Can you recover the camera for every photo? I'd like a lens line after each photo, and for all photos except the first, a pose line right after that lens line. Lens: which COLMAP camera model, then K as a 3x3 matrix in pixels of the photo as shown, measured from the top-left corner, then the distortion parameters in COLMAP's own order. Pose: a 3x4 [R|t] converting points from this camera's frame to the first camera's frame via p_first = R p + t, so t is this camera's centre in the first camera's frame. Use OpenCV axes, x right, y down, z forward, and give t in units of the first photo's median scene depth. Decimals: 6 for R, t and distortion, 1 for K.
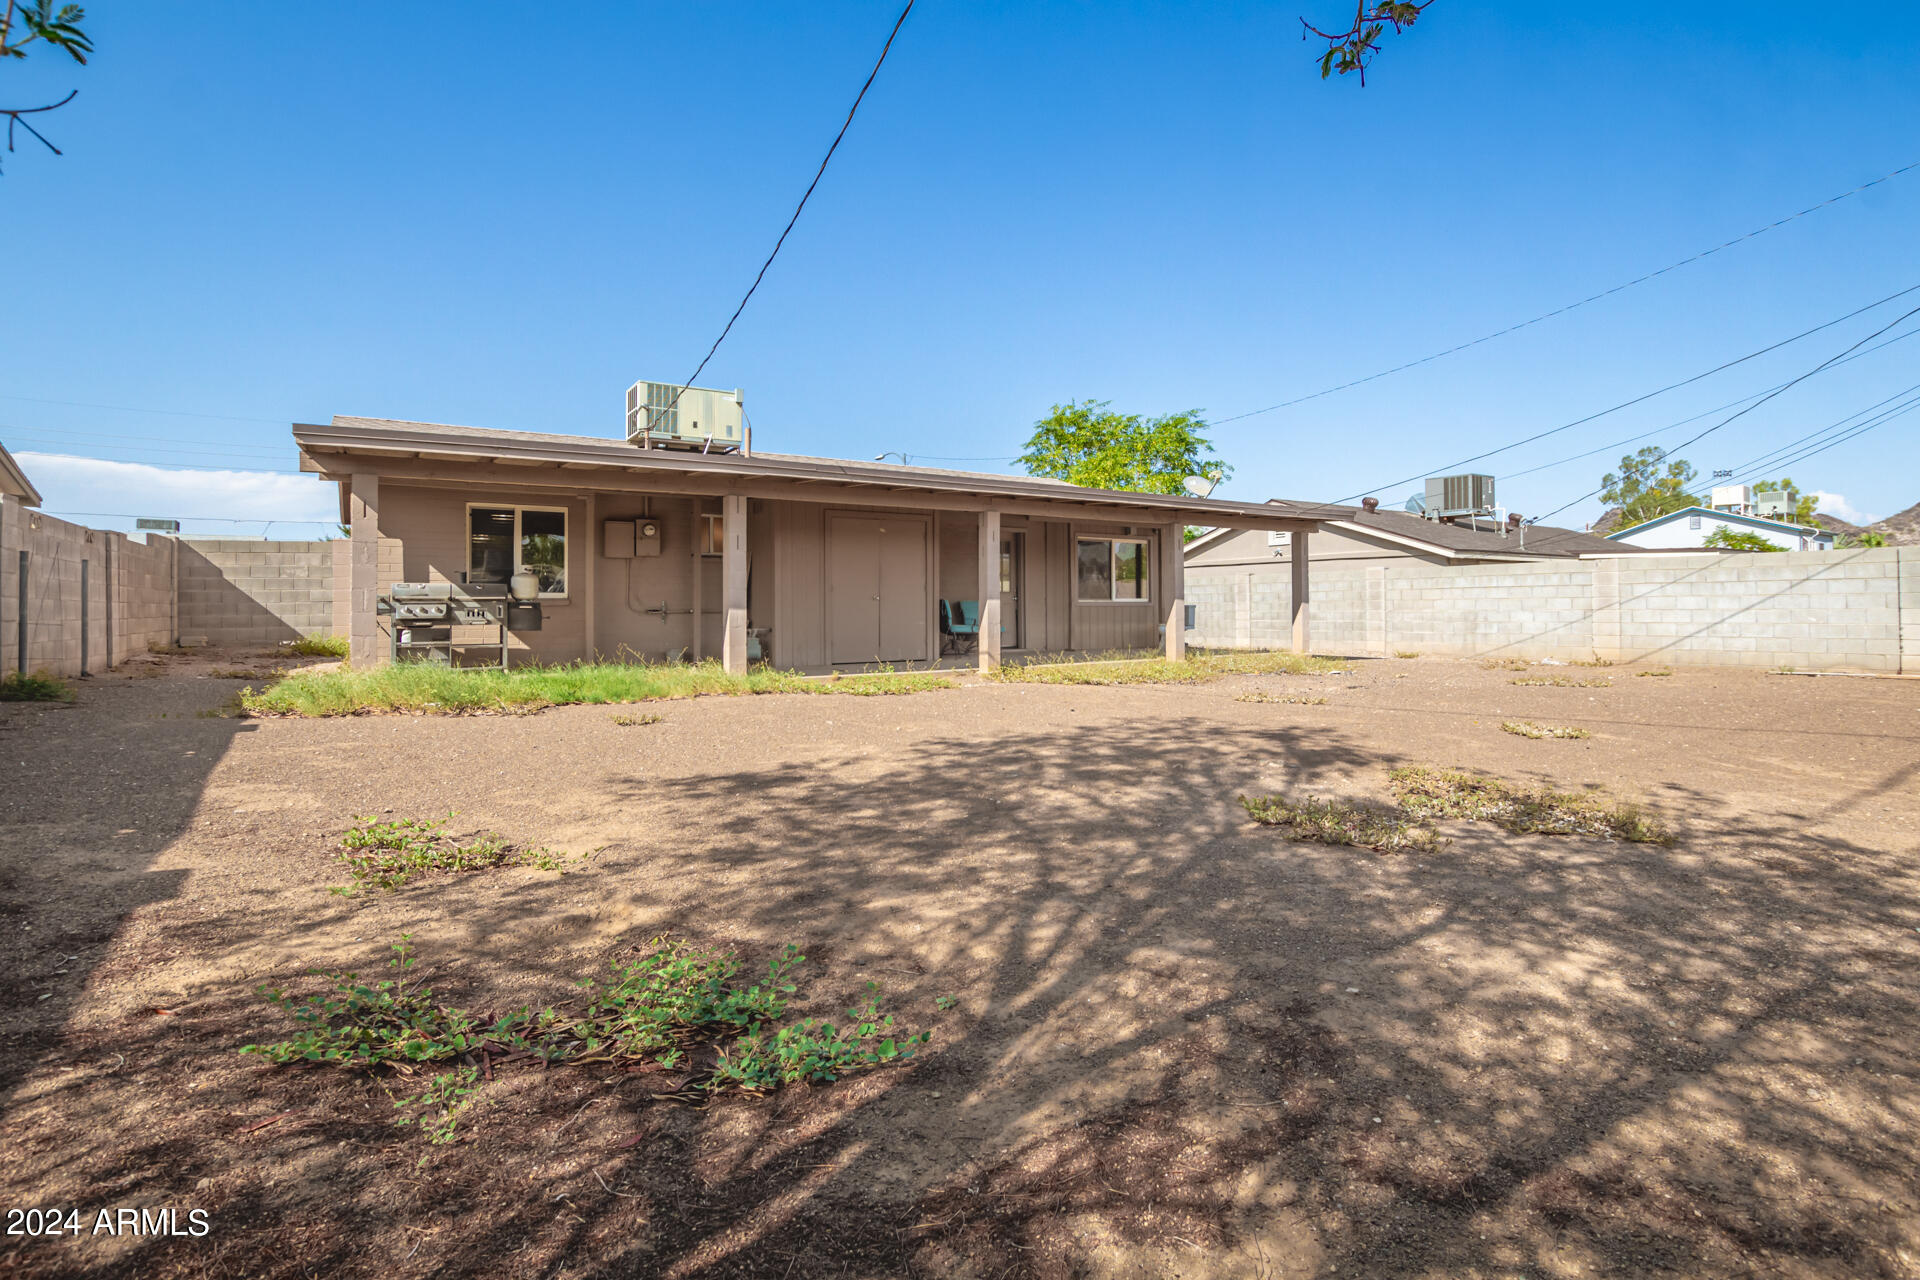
lens RADIAL K [[900.4, 0, 961.6], [0, 900.4, 624.8], [0, 0, 1]] dist [-0.002745, -0.000023]
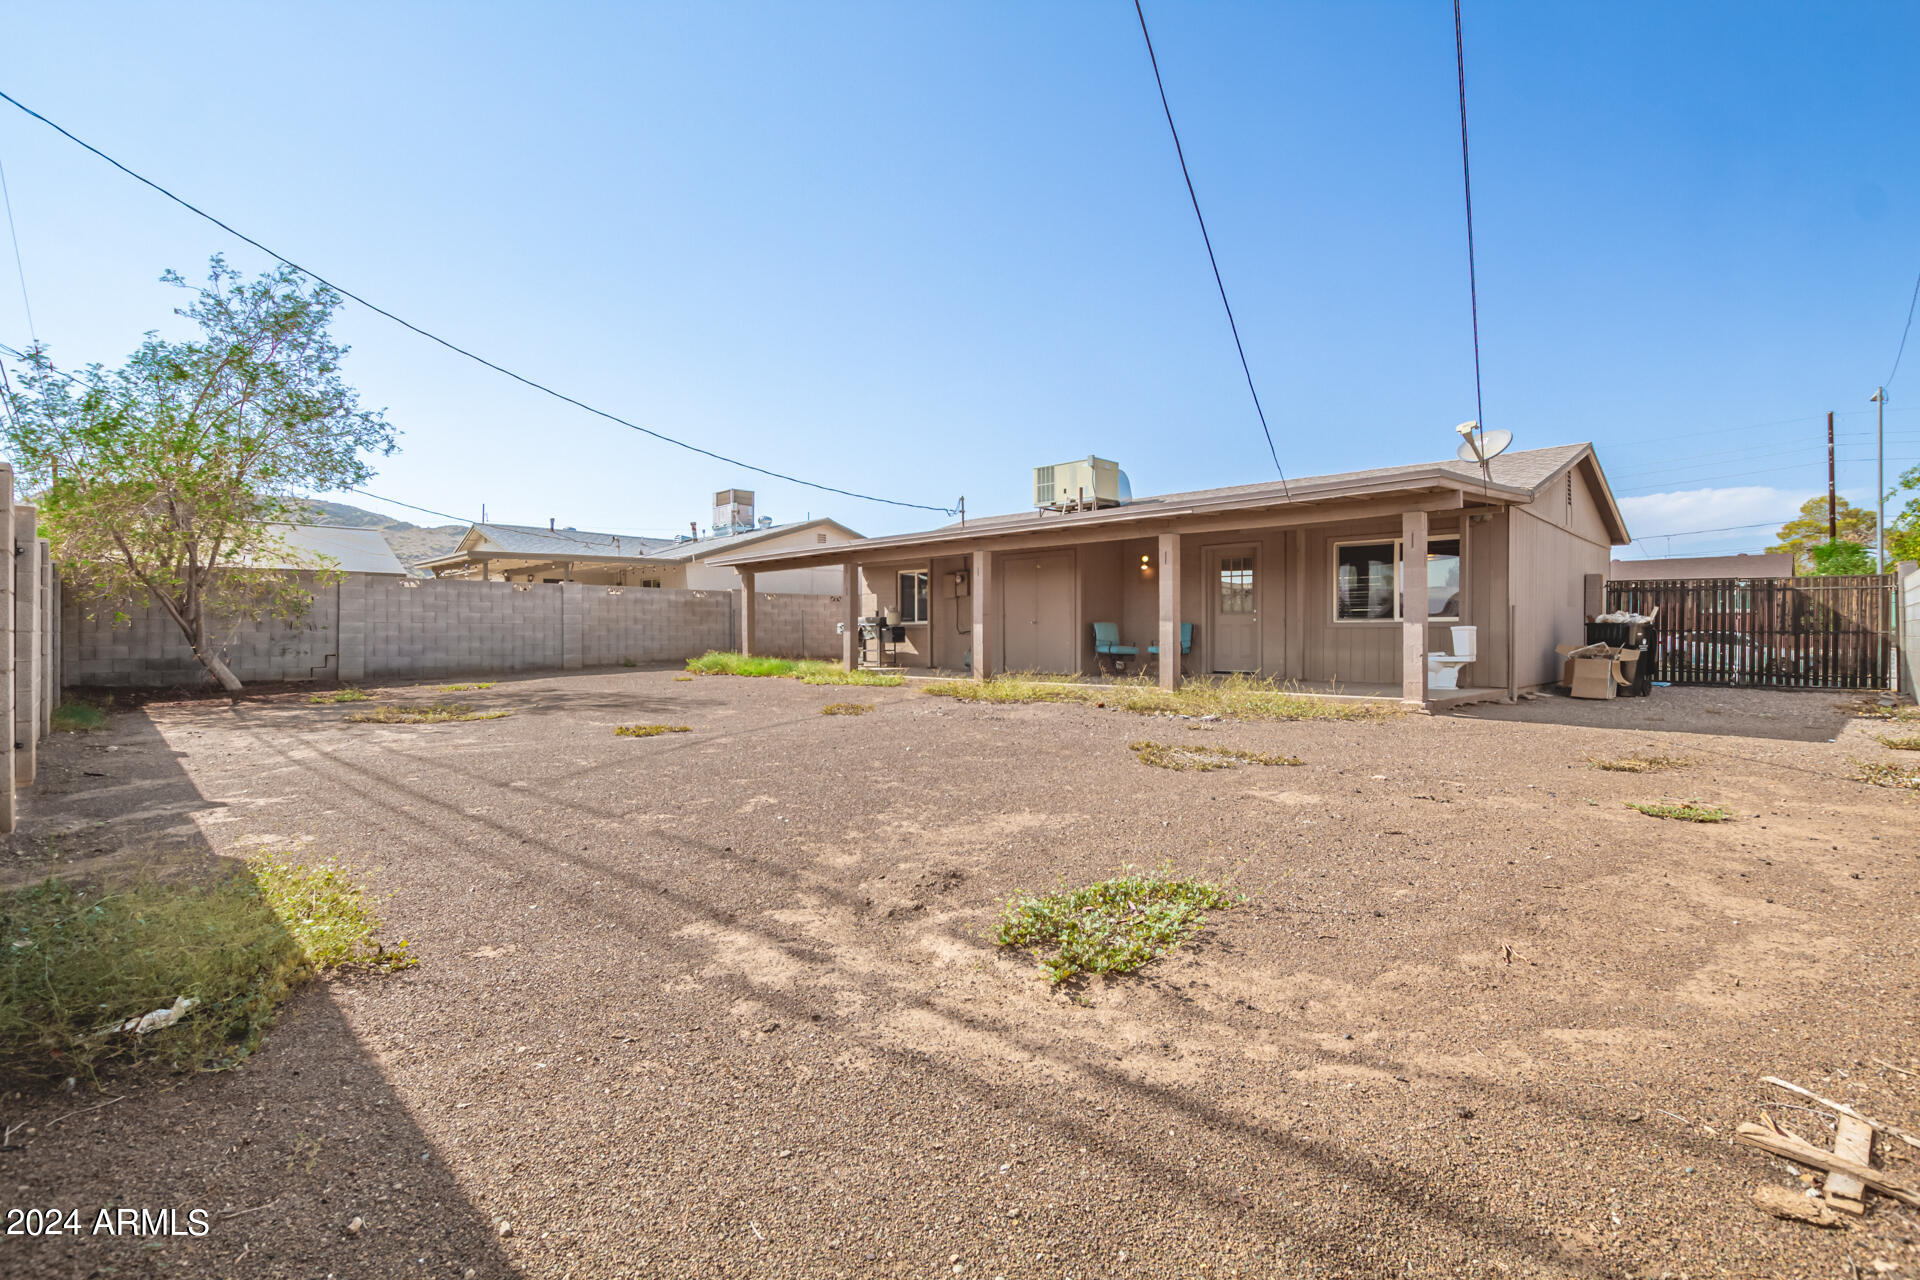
lens RADIAL K [[900.4, 0, 952.7], [0, 900.4, 631.3], [0, 0, 1]] dist [-0.002745, -0.000023]
pose [[0.202097, 0.005977, -0.979347, 0.967377], [-0.020990, 0.999778, 0.001770, -0.012057], [0.979141, 0.020199, 0.202177, 0.538134]]
